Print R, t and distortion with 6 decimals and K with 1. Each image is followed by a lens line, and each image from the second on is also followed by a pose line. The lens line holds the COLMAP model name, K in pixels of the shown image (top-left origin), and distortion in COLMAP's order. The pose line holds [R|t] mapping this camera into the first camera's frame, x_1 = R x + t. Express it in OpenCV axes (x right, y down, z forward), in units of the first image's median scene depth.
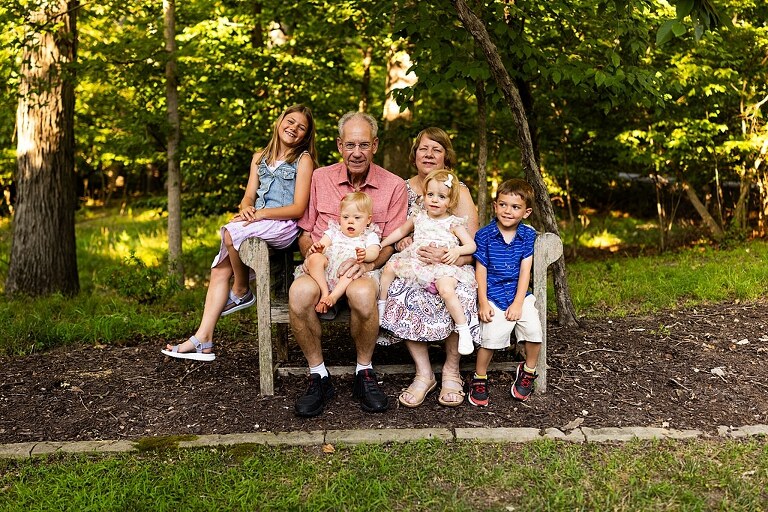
lens RADIAL K [[778.0, 0, 384.0], [0, 778.0, 256.0], [0, 0, 1]] dist [-0.004702, -0.012027]
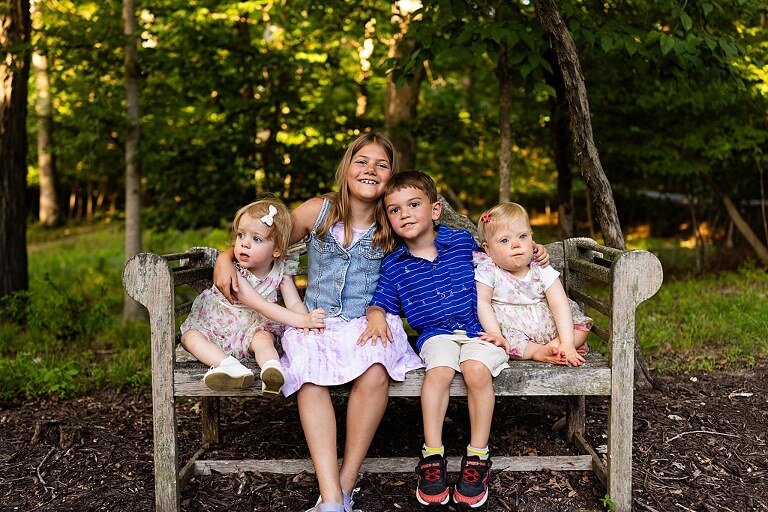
lens RADIAL K [[778.0, 0, 384.0], [0, 778.0, 256.0], [0, 0, 1]] dist [-0.004702, -0.012027]
pose [[0.999962, 0.007384, -0.004574, 0.013233], [-0.007495, 0.999663, -0.024864, -0.005840], [0.004389, 0.024897, 0.999680, 0.263034]]
